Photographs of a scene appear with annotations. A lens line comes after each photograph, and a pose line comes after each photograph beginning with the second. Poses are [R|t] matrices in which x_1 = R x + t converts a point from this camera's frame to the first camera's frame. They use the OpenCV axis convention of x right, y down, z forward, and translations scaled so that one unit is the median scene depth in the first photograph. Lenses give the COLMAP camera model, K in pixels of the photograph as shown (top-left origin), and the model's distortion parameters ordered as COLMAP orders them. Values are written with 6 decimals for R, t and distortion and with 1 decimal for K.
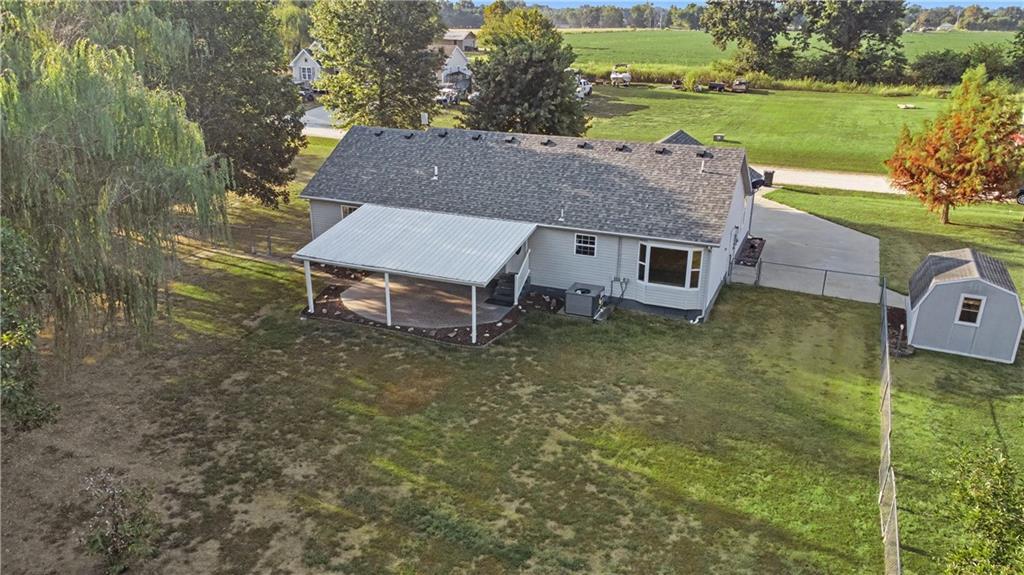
lens RADIAL K [[775.7, 0, 512.0], [0, 775.7, 287.5], [0, 0, 1]] dist [0.002133, 0.090025]
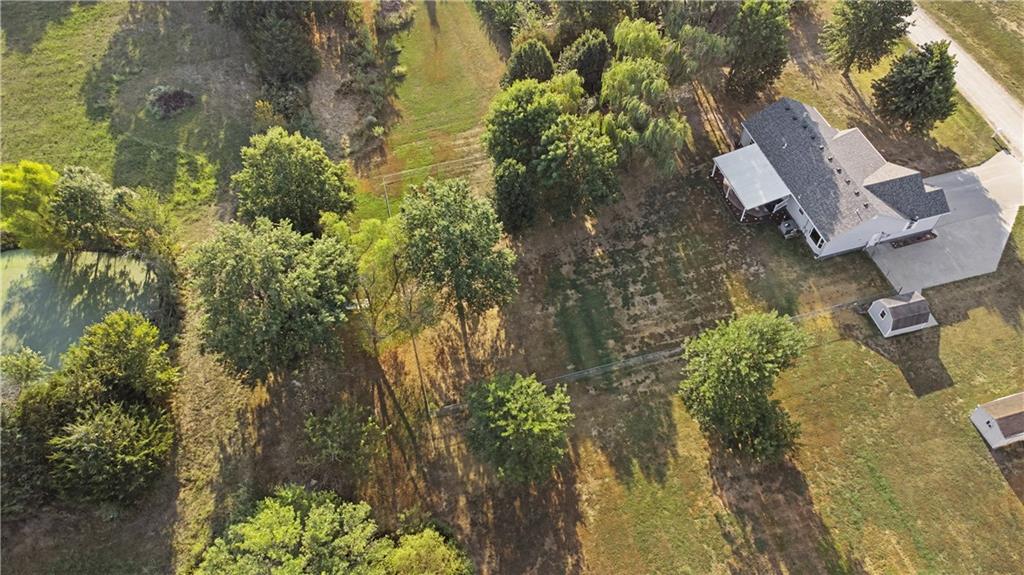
lens RADIAL K [[775.7, 0, 512.0], [0, 775.7, 287.5], [0, 0, 1]] dist [0.002133, 0.090025]
pose [[0.639976, 0.606292, -0.472061, 1.121683], [-0.250977, 0.745586, 0.617343, -1.604332], [0.726252, -0.276608, 0.629322, -1.881456]]
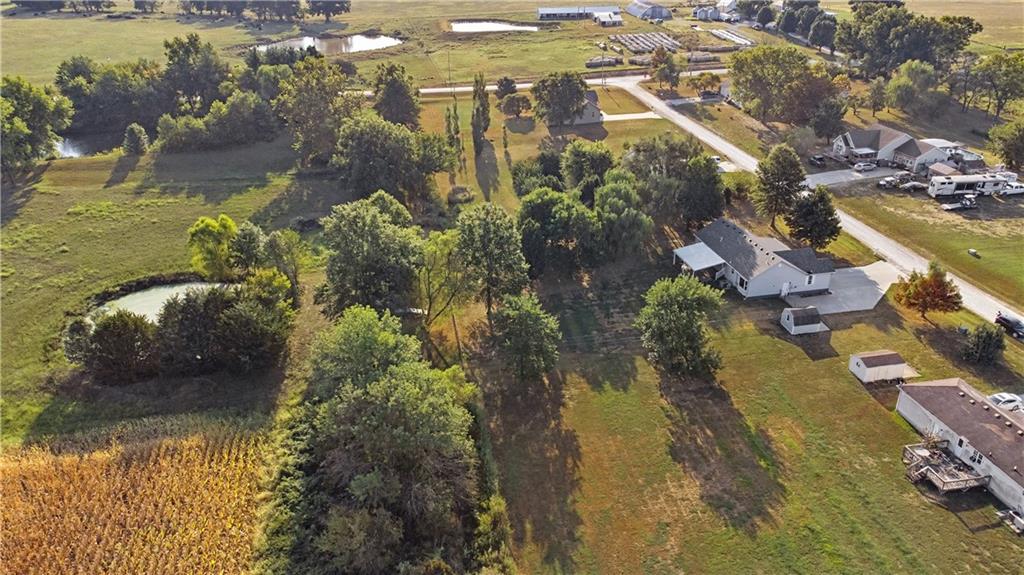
lens RADIAL K [[775.7, 0, 512.0], [0, 775.7, 287.5], [0, 0, 1]] dist [0.002133, 0.090025]
pose [[0.575594, 0.343424, -0.742126, 2.961818], [-0.273501, 0.936123, 0.221070, -0.672268], [0.770642, 0.075726, 0.632753, -2.852275]]
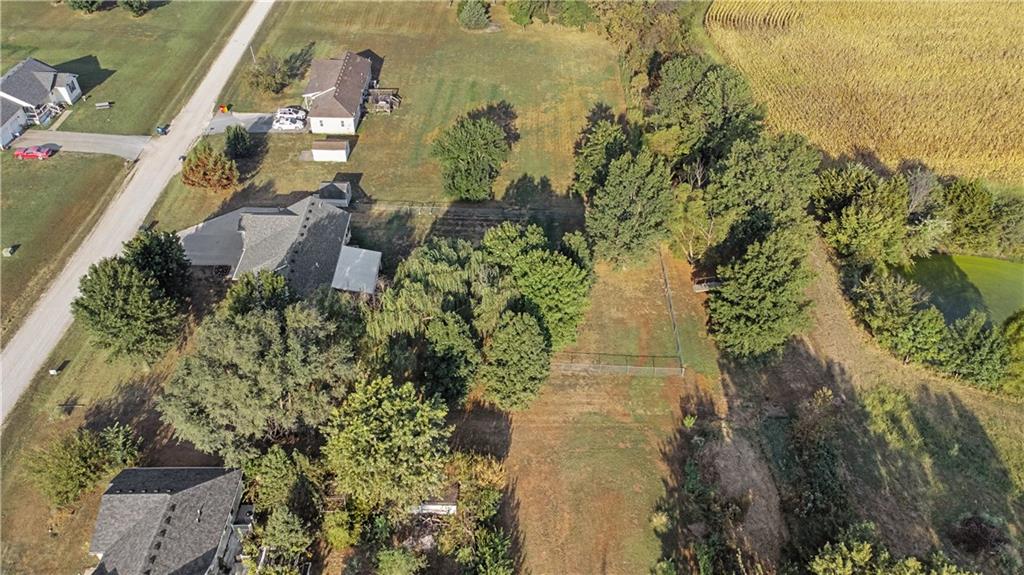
lens RADIAL K [[775.7, 0, 512.0], [0, 775.7, 287.5], [0, 0, 1]] dist [0.002133, 0.090025]
pose [[-0.412028, -0.581290, 0.701666, -3.373423], [0.300437, 0.640335, 0.706901, -2.613992], [-0.860216, 0.502069, -0.089195, 0.992517]]
